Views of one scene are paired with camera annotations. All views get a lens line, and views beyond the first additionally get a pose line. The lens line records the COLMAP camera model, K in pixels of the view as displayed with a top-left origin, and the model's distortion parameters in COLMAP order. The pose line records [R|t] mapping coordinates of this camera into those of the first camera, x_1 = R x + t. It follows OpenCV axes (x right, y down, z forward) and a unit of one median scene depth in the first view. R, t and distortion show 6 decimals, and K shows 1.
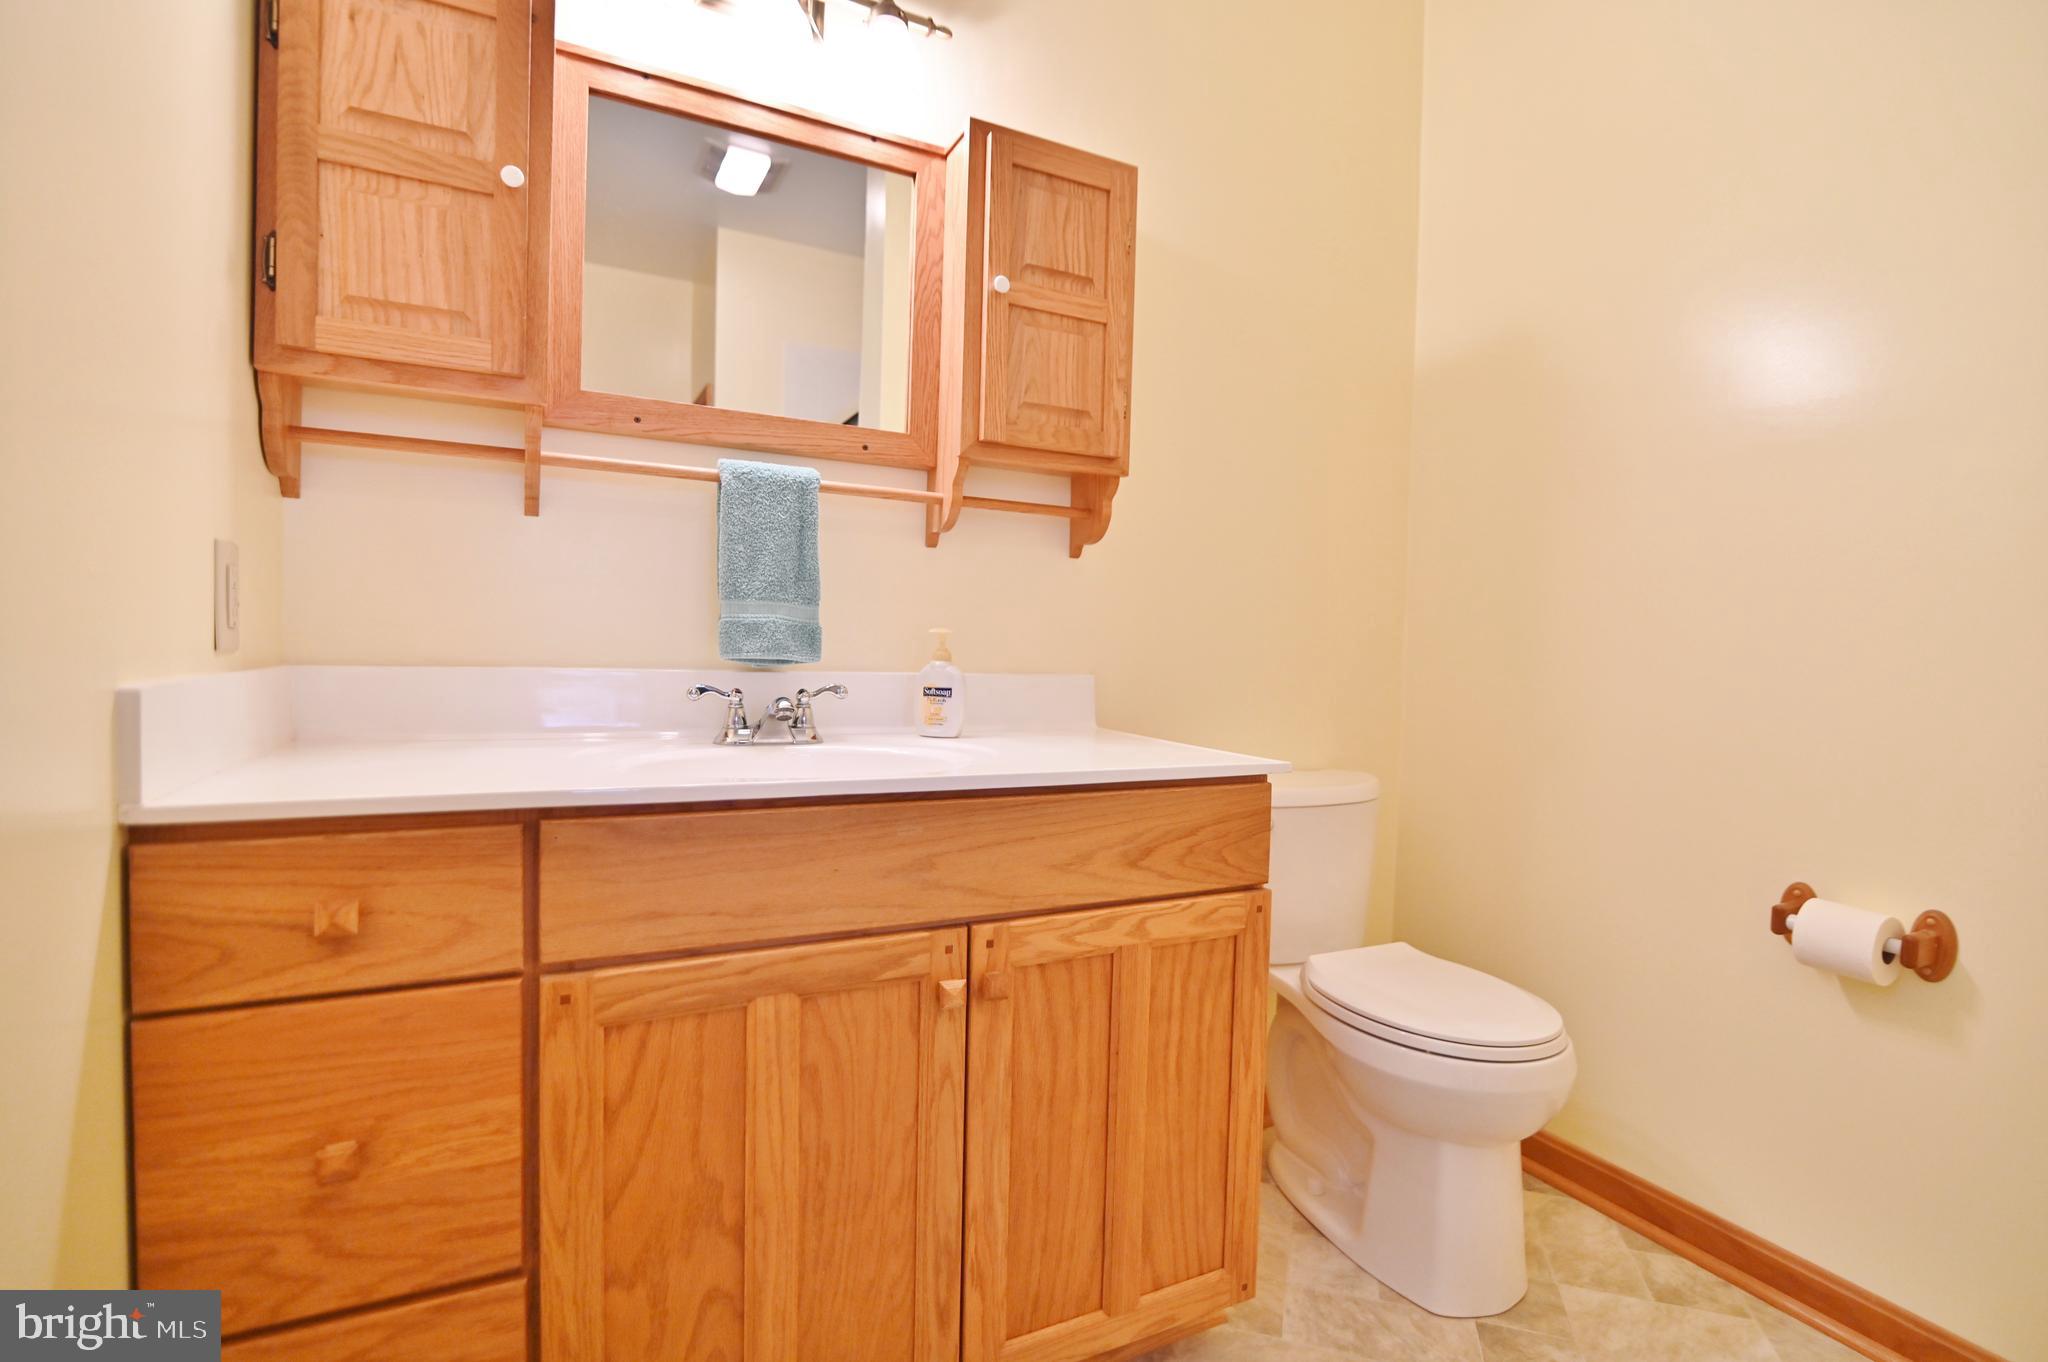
lens RADIAL K [[945.6, 0, 1027.7], [0, 945.6, 687.9], [0, 0, 1]] dist [-0.018287, -0.000856]
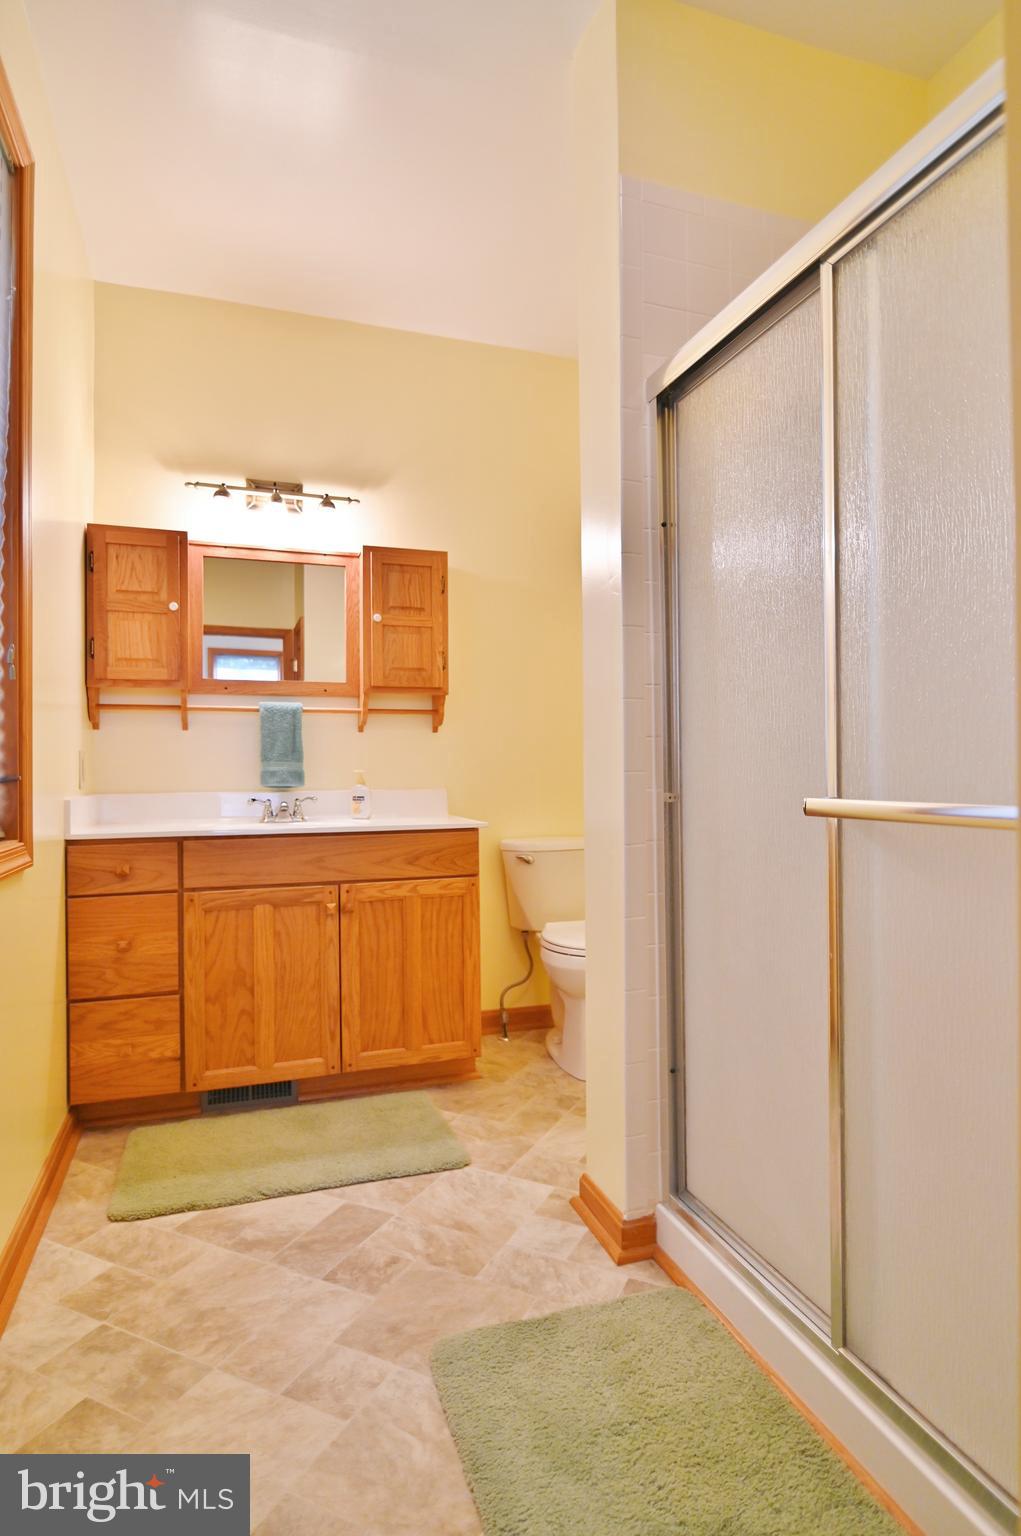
lens RADIAL K [[832.4, 0, 506.5], [0, 832.4, 774.2], [0, 0, 1]] dist [-0.011702, 0.000152]
pose [[0.988475, -0.036462, -0.146929, 0.723866], [0.030095, 0.998519, -0.045322, 0.062855], [0.148364, 0.040378, 0.988108, -1.189474]]
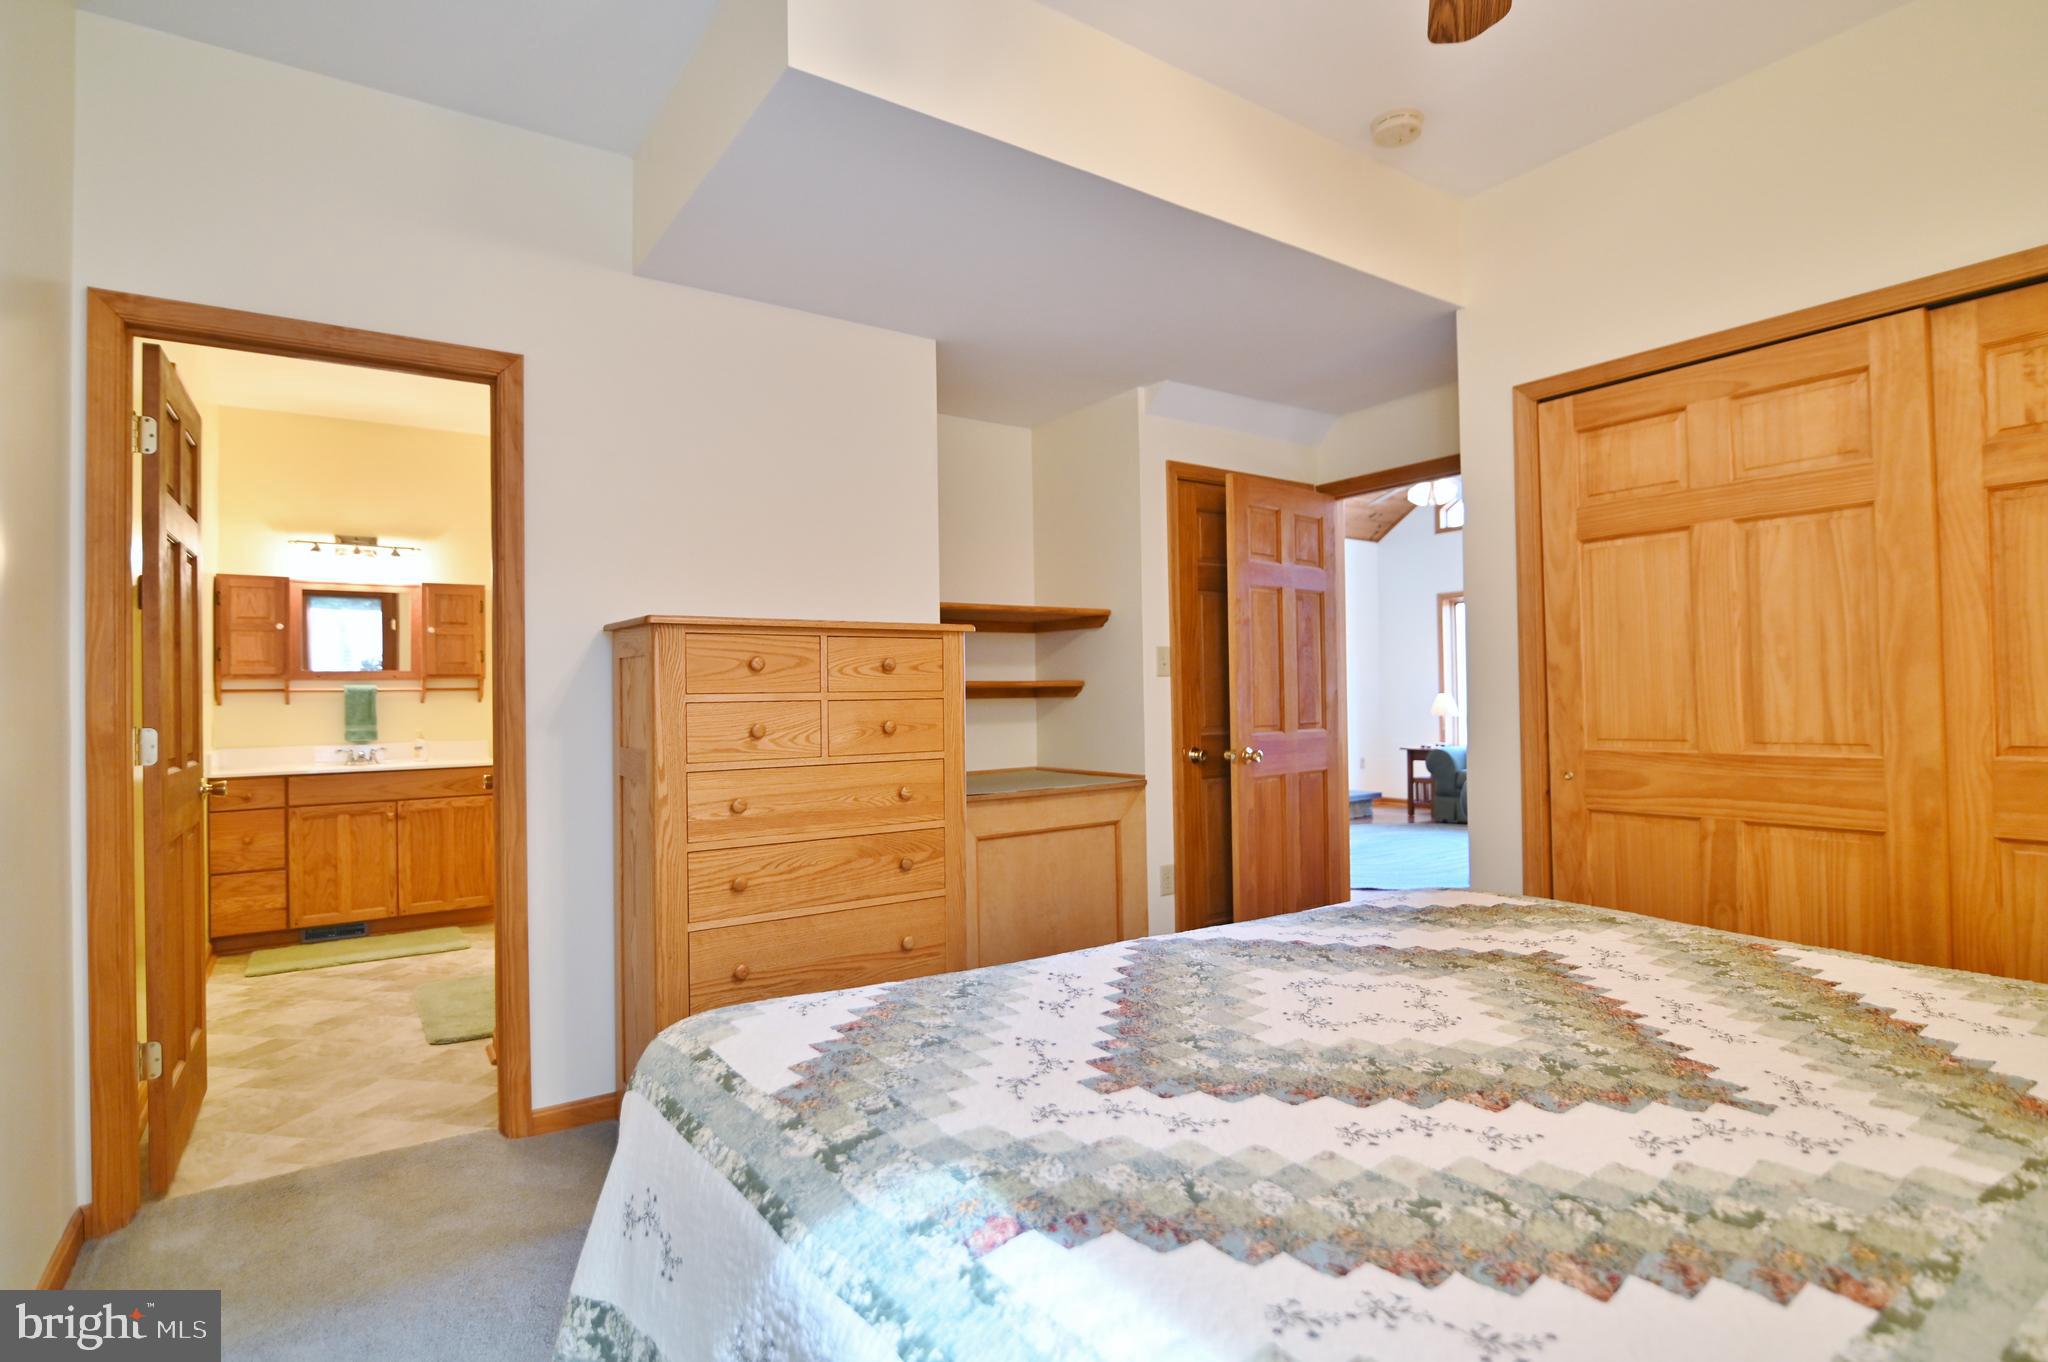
lens RADIAL K [[1010.4, 0, 1034.2], [0, 1010.4, 687.1], [0, 0, 1]] dist [-0.025800, 0.004681]
pose [[0.988990, -0.043616, 0.141406, 2.124993], [0.051227, 0.997402, -0.050637, 0.107071], [-0.138830, 0.057324, 0.988656, -3.827176]]
